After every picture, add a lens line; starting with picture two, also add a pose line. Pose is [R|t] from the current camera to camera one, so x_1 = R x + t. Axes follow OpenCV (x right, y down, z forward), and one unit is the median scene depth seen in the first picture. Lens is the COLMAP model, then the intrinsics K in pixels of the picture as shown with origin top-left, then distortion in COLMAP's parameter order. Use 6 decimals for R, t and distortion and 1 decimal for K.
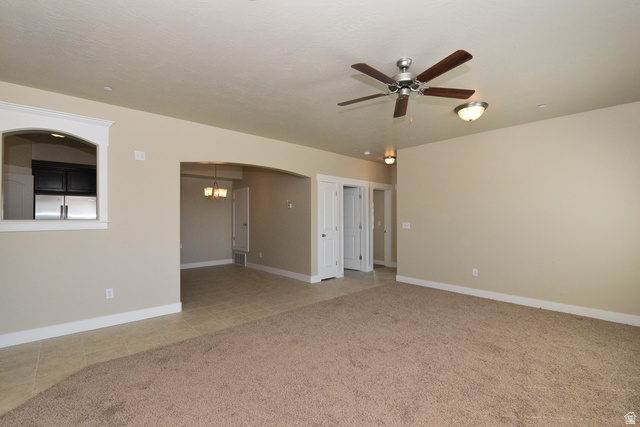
lens RADIAL K [[280.4, 0, 324.8], [0, 280.4, 214.0], [0, 0, 1]] dist [0.000077, -0.011077]
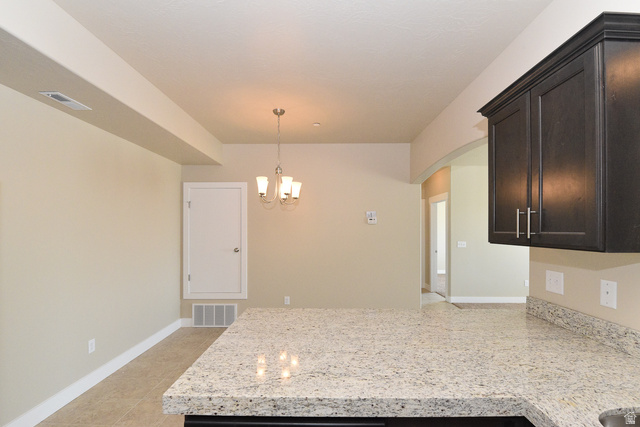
lens RADIAL K [[289.1, 0, 321.5], [0, 289.1, 226.7], [0, 0, 1]] dist [-0.003882, -0.011957]
pose [[0.685748, 0.012313, 0.727735, -0.586050], [-0.012640, 0.999908, -0.005007, -0.006381], [-0.727729, -0.005765, 0.685841, 0.502123]]
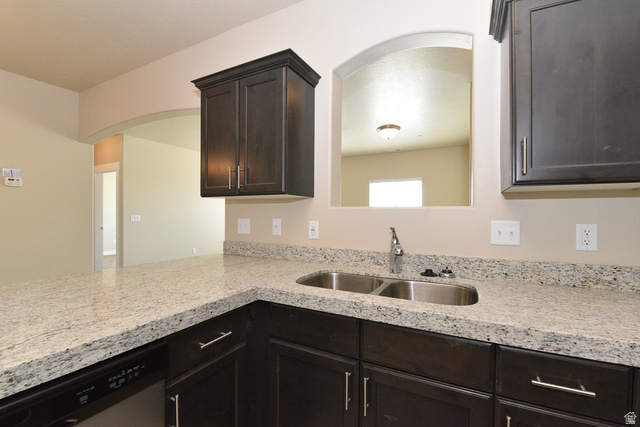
lens RADIAL K [[280.4, 0, 324.8], [0, 280.4, 214.0], [0, 0, 1]] dist [0.000077, -0.011077]
pose [[-0.339872, 0.005965, 0.940453, -0.611627], [-0.016689, 0.999784, -0.012372, 0.019700], [-0.940324, -0.019900, -0.339699, 0.540358]]
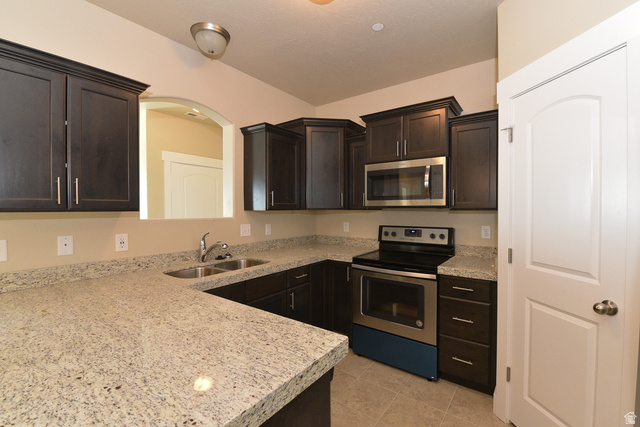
lens RADIAL K [[280.4, 0, 324.8], [0, 280.4, 214.0], [0, 0, 1]] dist [0.000077, -0.011077]
pose [[-0.979067, 0.009252, -0.203326, -0.509247], [0.008259, 0.999949, 0.005735, 0.004908], [0.203369, 0.003936, -0.979094, 0.749784]]
